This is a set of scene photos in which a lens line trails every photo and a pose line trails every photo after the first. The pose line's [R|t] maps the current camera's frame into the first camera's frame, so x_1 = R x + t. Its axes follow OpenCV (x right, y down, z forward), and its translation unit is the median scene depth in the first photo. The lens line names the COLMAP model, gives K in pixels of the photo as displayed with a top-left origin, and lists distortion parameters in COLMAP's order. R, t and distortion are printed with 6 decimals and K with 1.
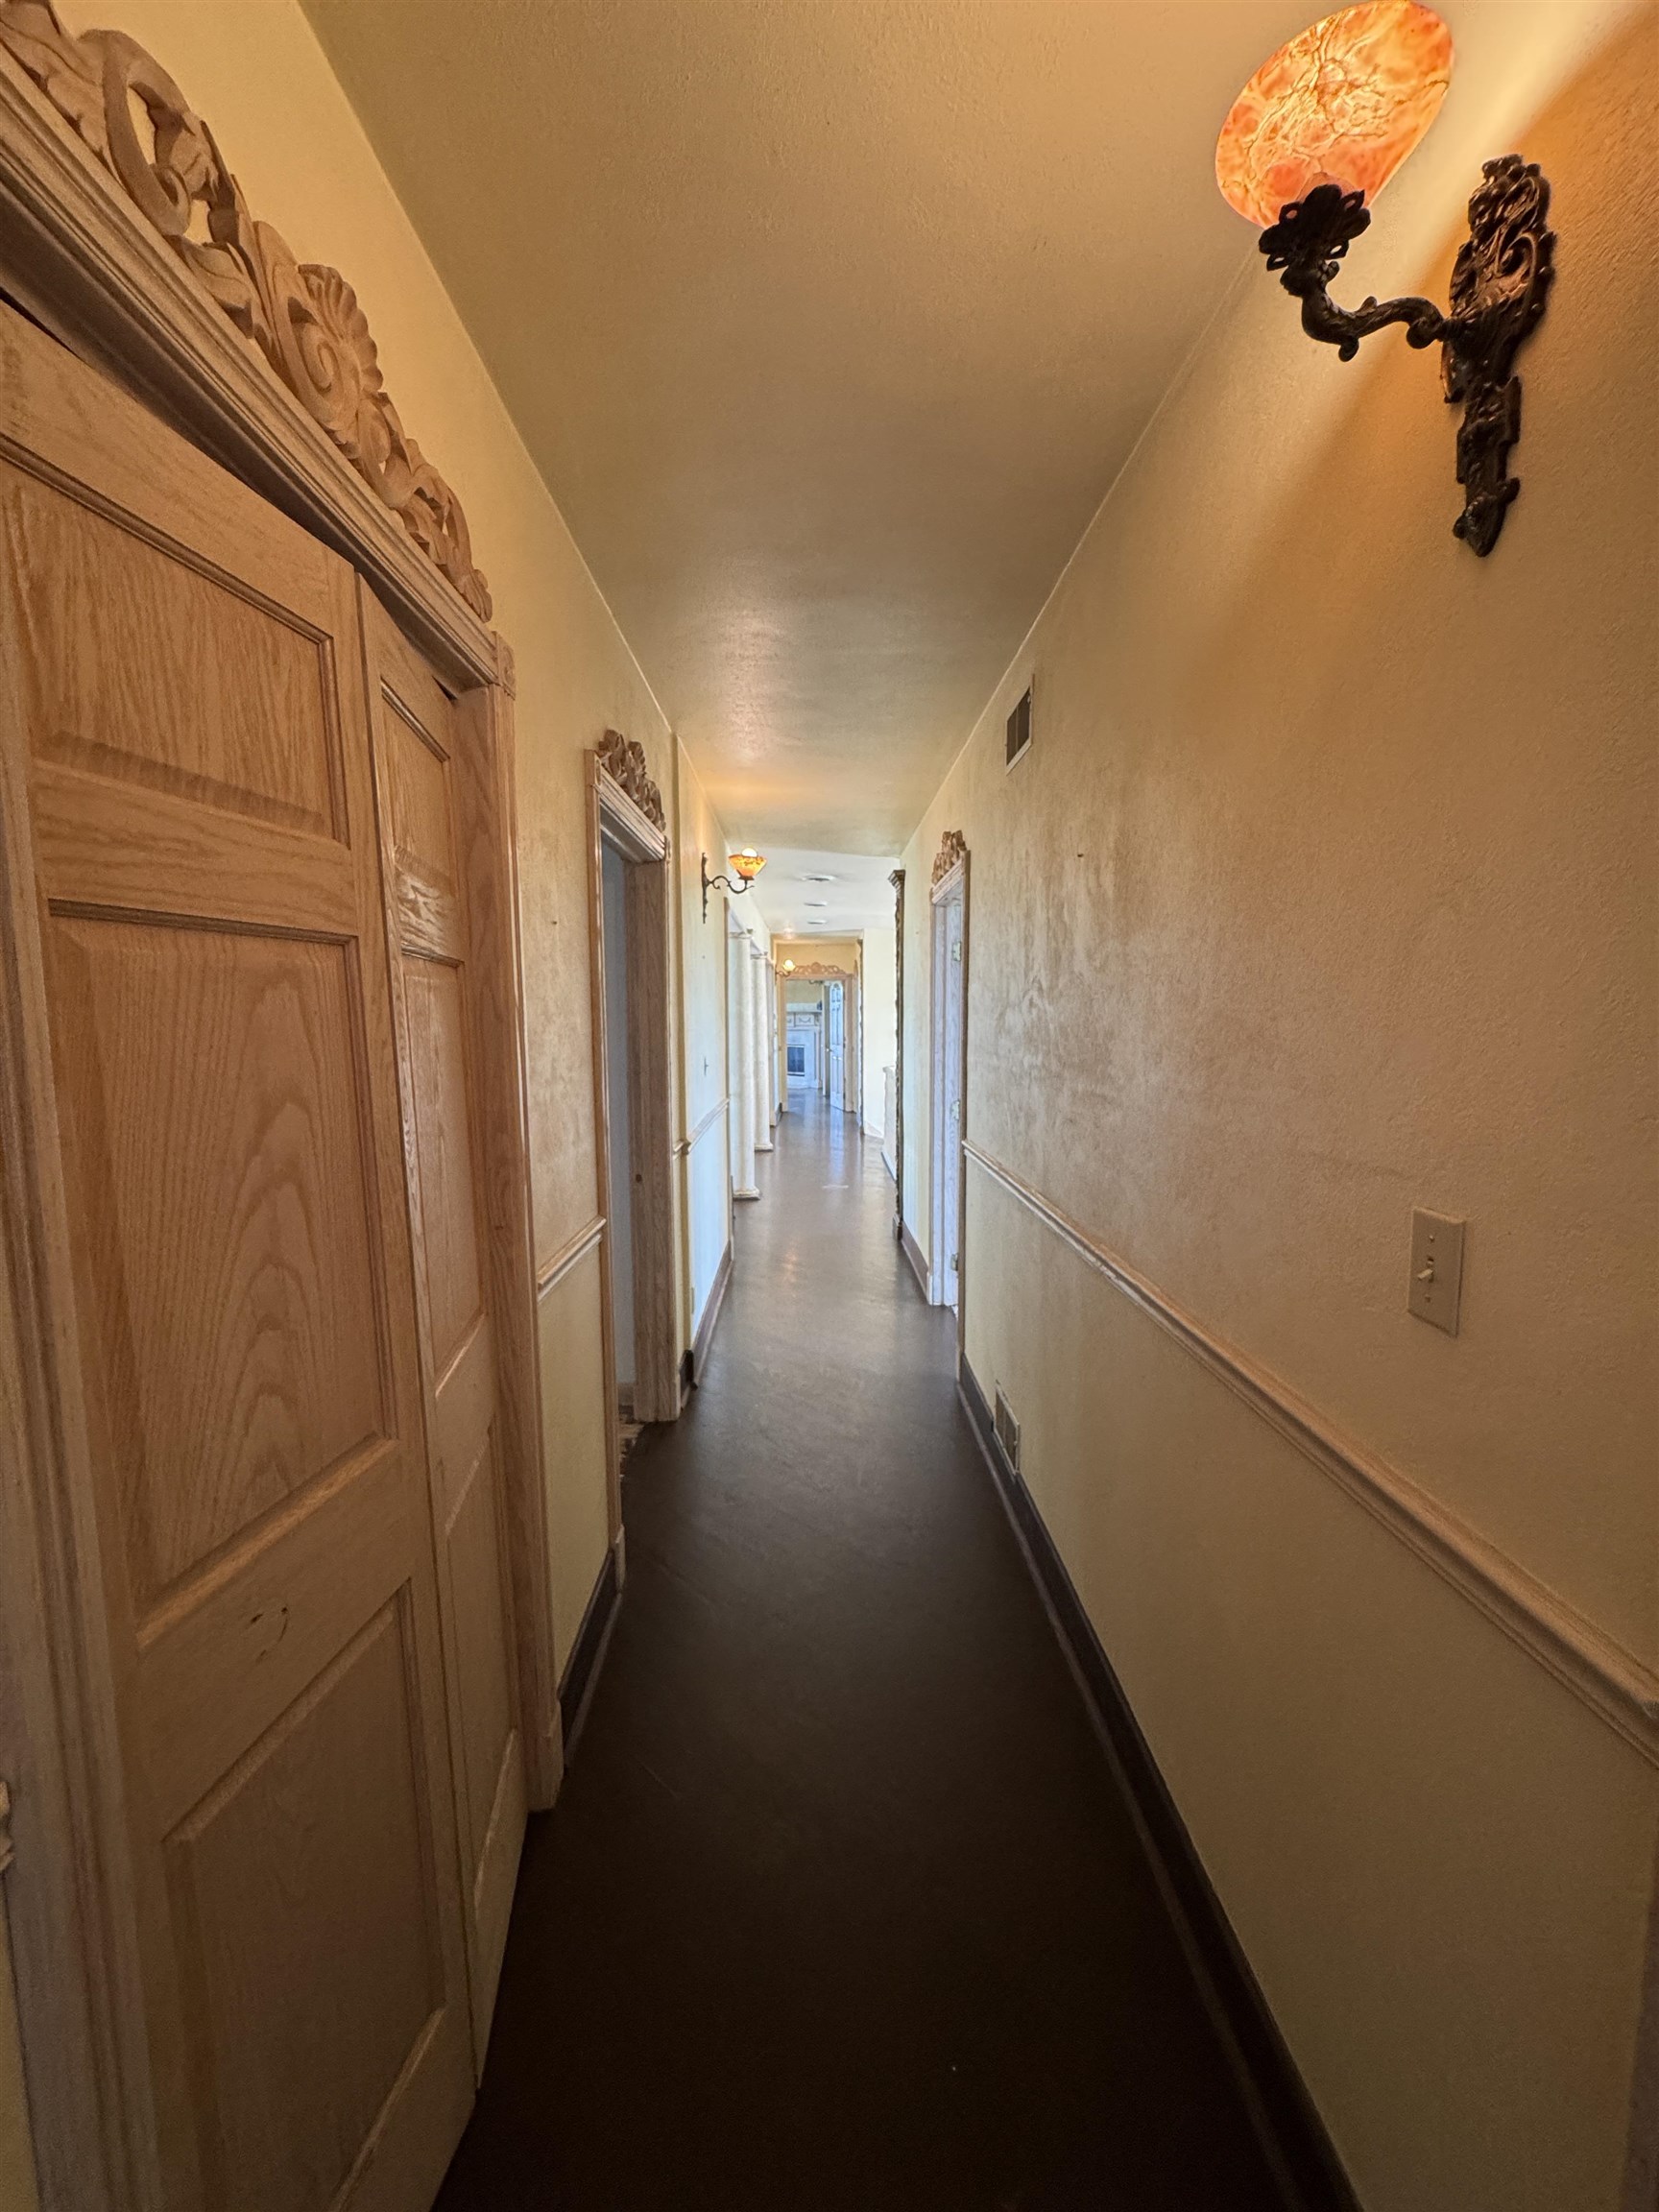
lens RADIAL K [[882.3, 0, 831.2], [0, 882.3, 1113.9], [0, 0, 1]] dist [-0.005582, 0.000791]
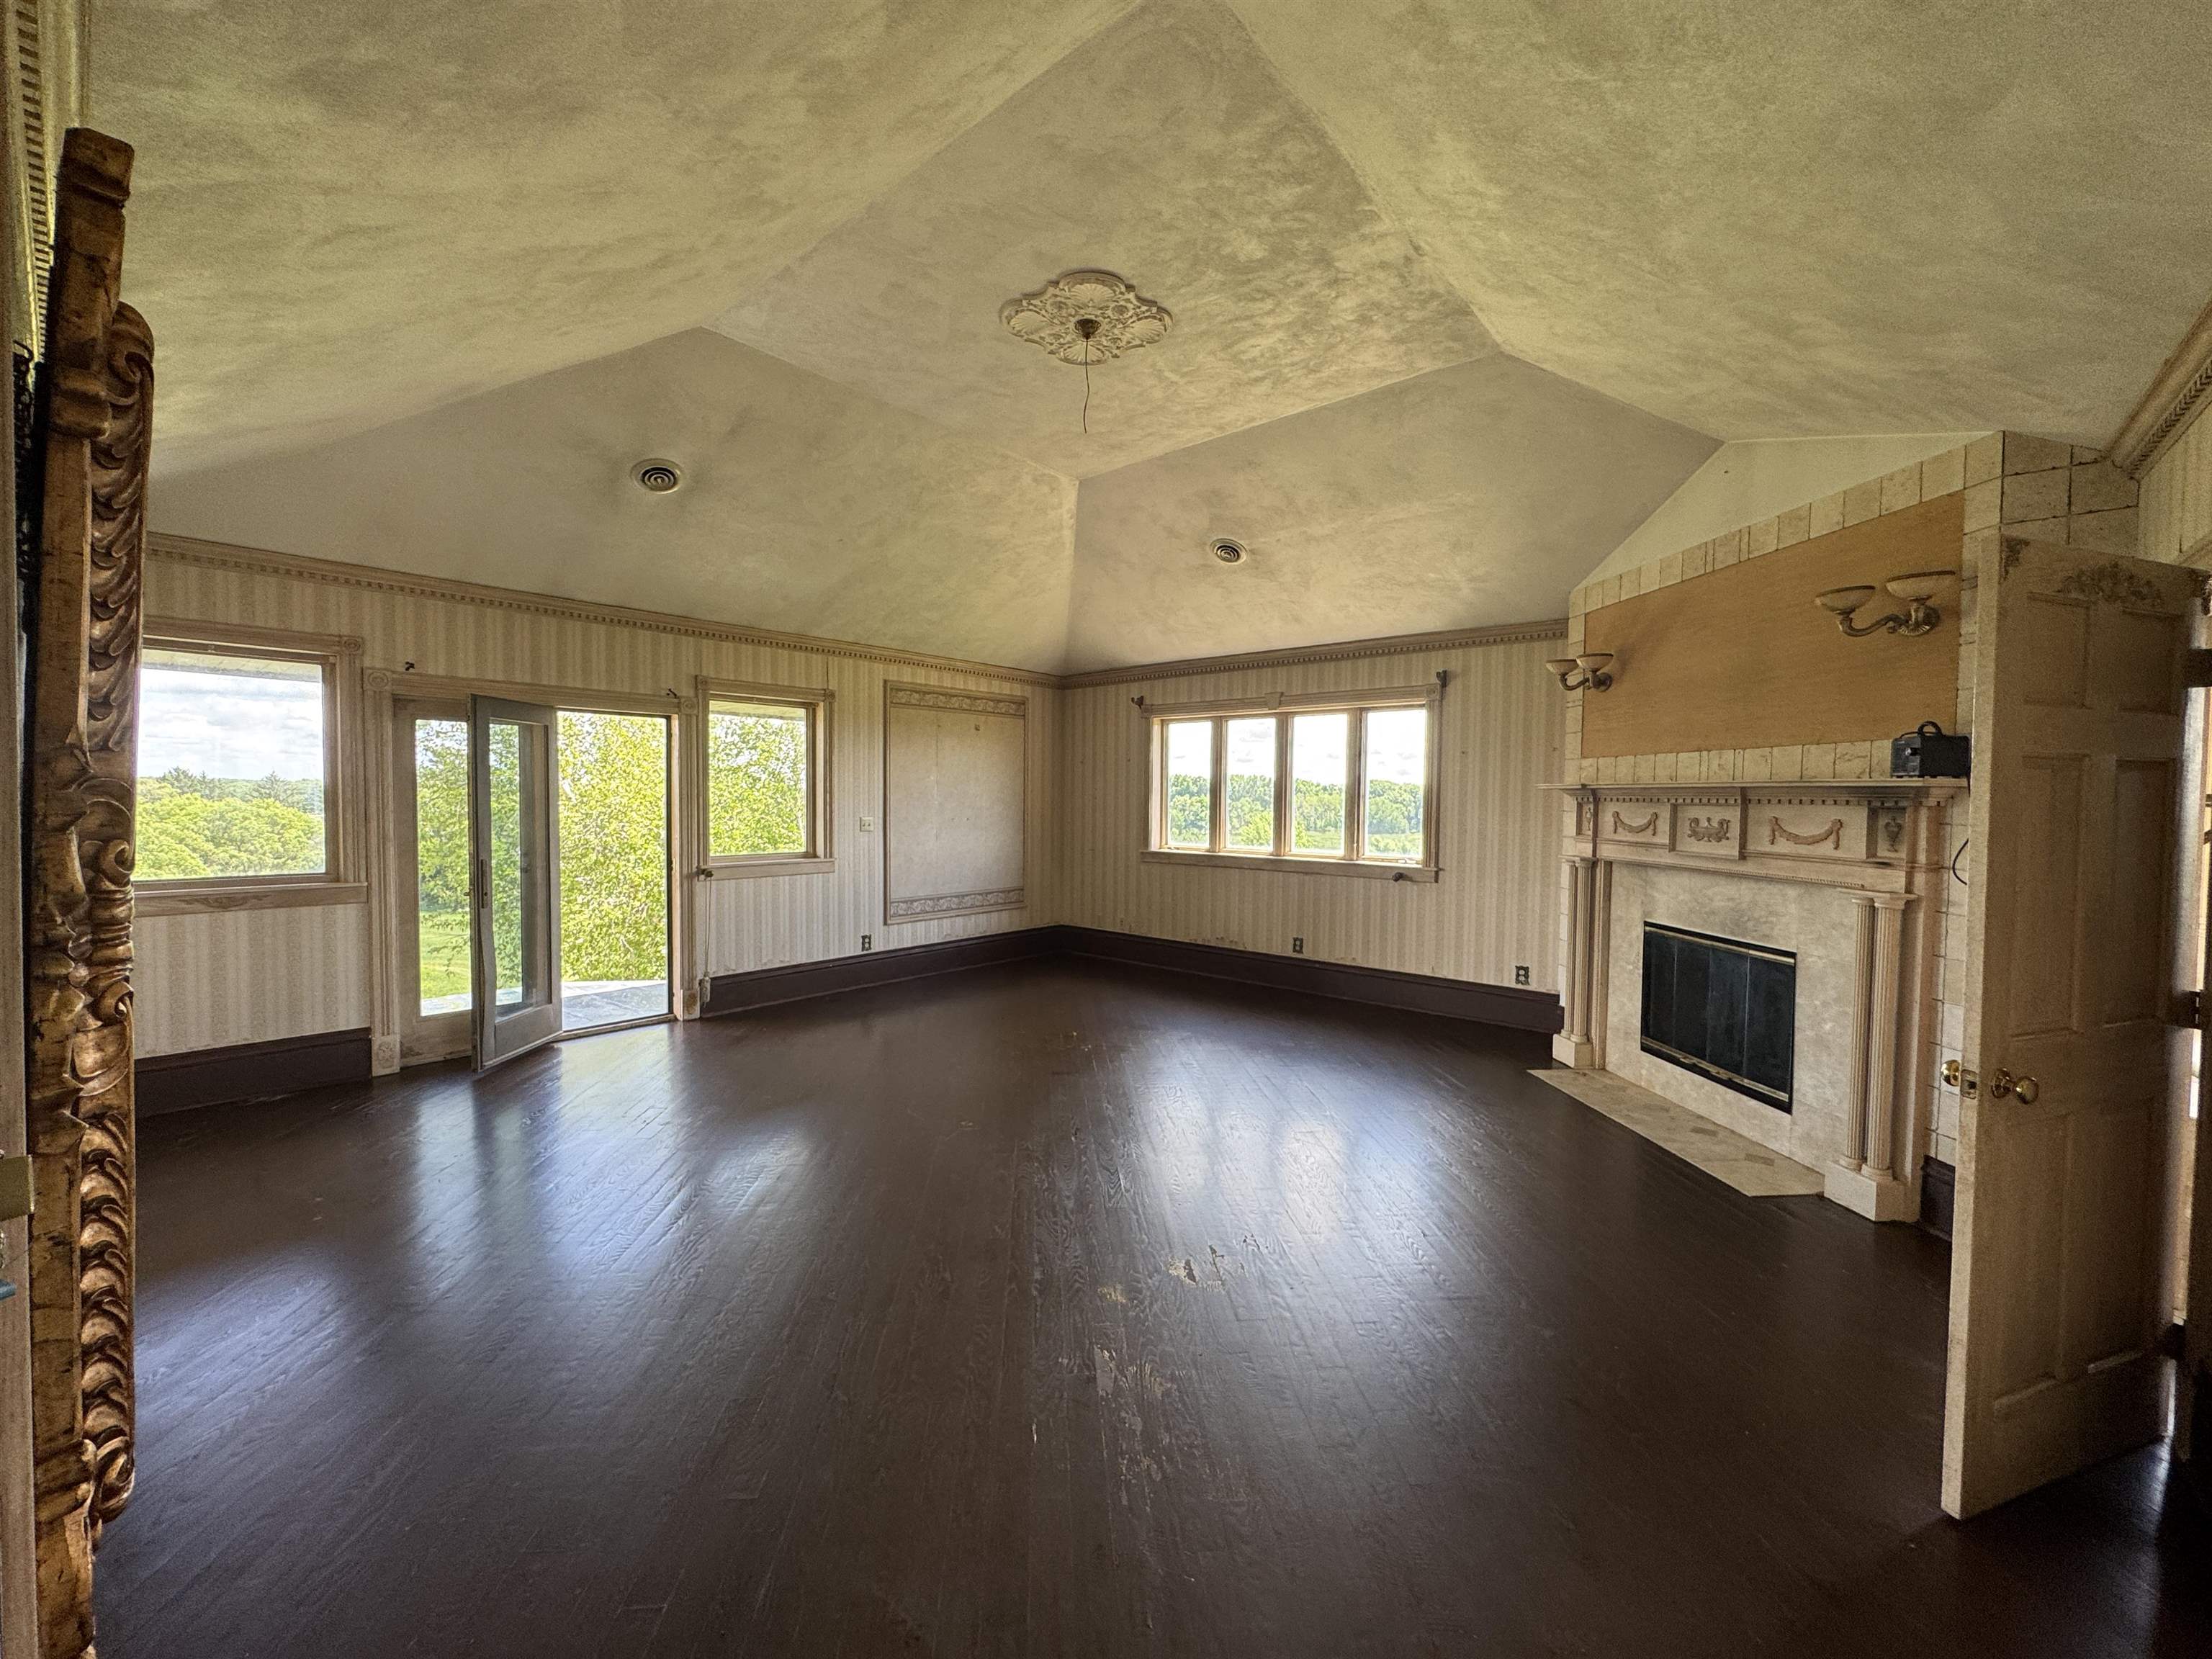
lens RADIAL K [[882.3, 0, 1123.3], [0, 882.3, 827.7], [0, 0, 1]] dist [-0.005582, 0.000791]
pose [[0.759269, 0.041084, -0.649478, -0.018933], [-0.090123, 0.995027, -0.042415, -0.086222], [0.644506, 0.090737, 0.759196, 0.764555]]
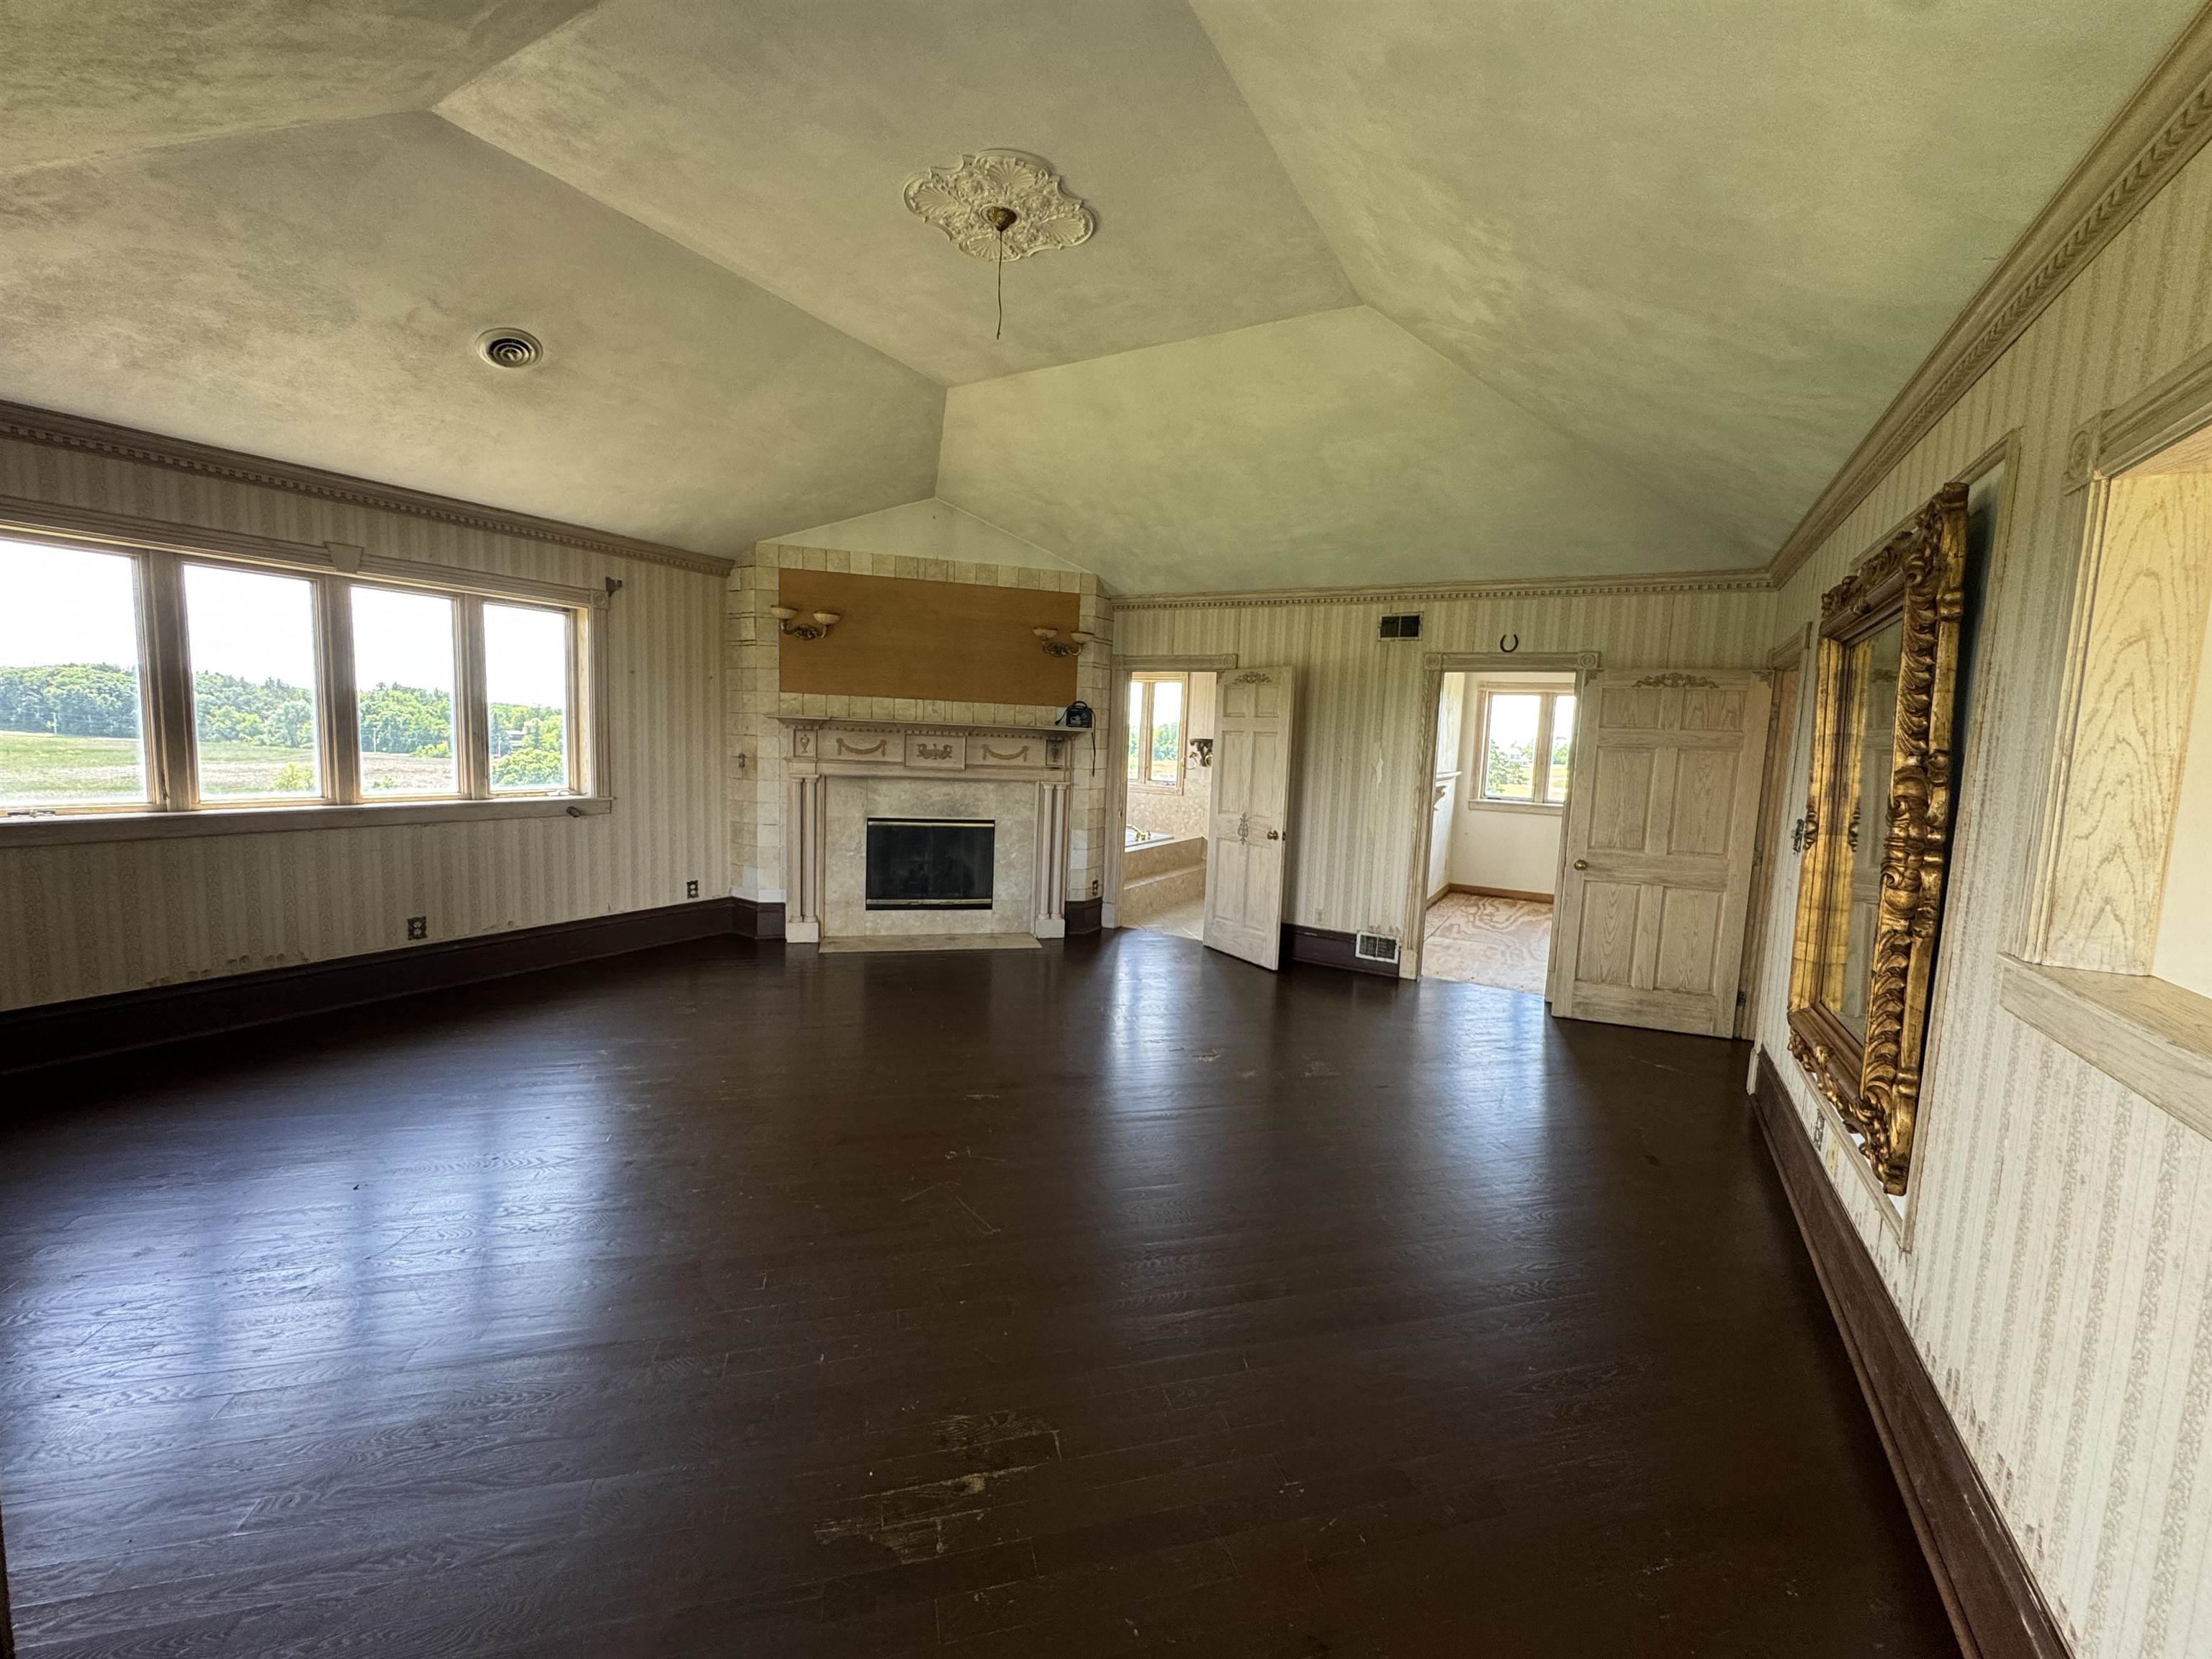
lens RADIAL K [[882.3, 0, 1113.7], [0, 882.3, 827.2], [0, 0, 1]] dist [-0.005582, 0.000791]
pose [[0.507746, -0.058729, 0.859503, -0.313405], [0.047036, 0.998075, 0.040411, -0.089491], [-0.860222, 0.019909, 0.509531, 0.791612]]
